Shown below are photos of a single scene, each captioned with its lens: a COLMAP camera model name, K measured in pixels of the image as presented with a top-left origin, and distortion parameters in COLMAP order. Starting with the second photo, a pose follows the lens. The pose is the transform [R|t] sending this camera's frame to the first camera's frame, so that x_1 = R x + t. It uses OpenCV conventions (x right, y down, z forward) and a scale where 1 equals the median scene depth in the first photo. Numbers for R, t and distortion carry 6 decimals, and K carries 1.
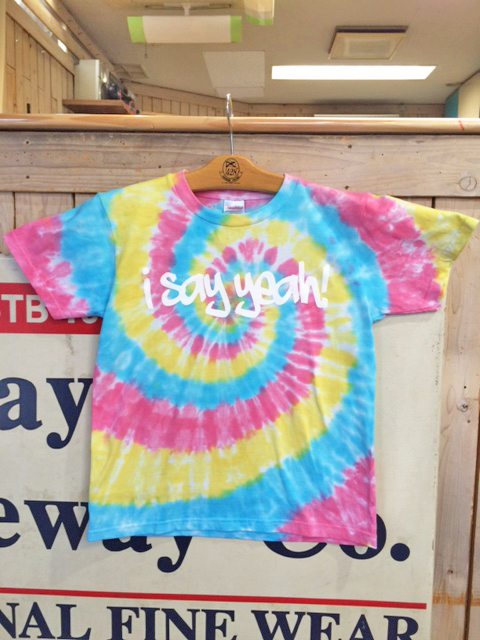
lens RADIAL K [[531.9, 0, 225.8], [0, 531.9, 320.7], [0, 0, 1]] dist [0.065846, -0.093273]
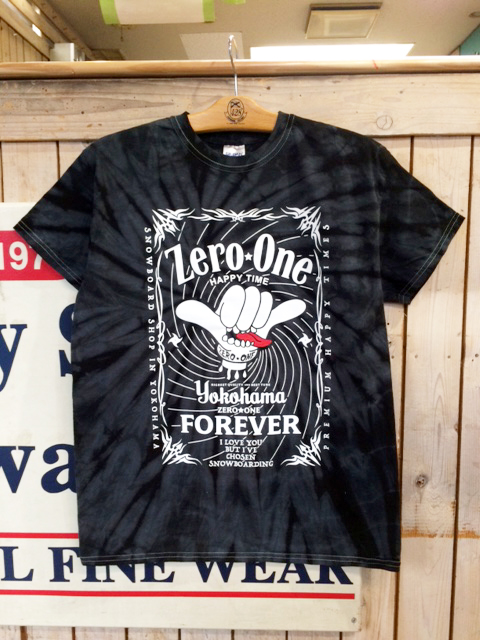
lens RADIAL K [[535.6, 0, 227.4], [0, 535.6, 318.9], [0, 0, 1]] dist [0.008271, -0.006197]
pose [[0.999675, -0.025140, 0.004214, 0.128556], [0.025090, 0.999620, 0.011394, 0.092772], [-0.004499, -0.011284, 0.999926, -0.021032]]
